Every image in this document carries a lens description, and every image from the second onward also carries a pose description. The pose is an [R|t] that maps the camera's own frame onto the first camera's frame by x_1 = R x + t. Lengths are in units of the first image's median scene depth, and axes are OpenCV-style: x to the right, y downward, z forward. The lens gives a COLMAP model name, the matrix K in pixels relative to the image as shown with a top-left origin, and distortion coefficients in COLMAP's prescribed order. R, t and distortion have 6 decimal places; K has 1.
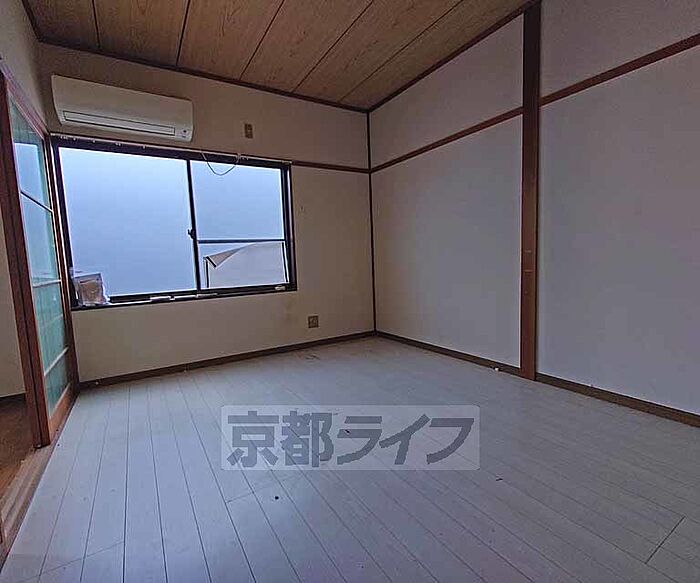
lens RADIAL K [[349.8, 0, 347.8], [0, 349.8, 292.5], [0, 0, 1]] dist [-0.000708, 0.000054]
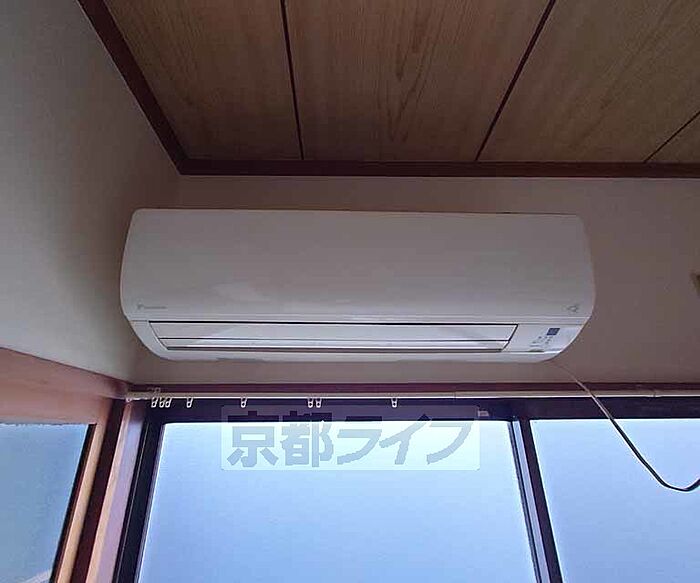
lens RADIAL K [[349.8, 0, 347.8], [0, 349.8, 292.5], [0, 0, 1]] dist [-0.000708, 0.000054]
pose [[0.865100, -0.162553, -0.474530, -0.420630], [-0.074946, 0.893525, -0.442714, -0.329762], [0.495969, 0.418556, 0.760806, 0.663120]]
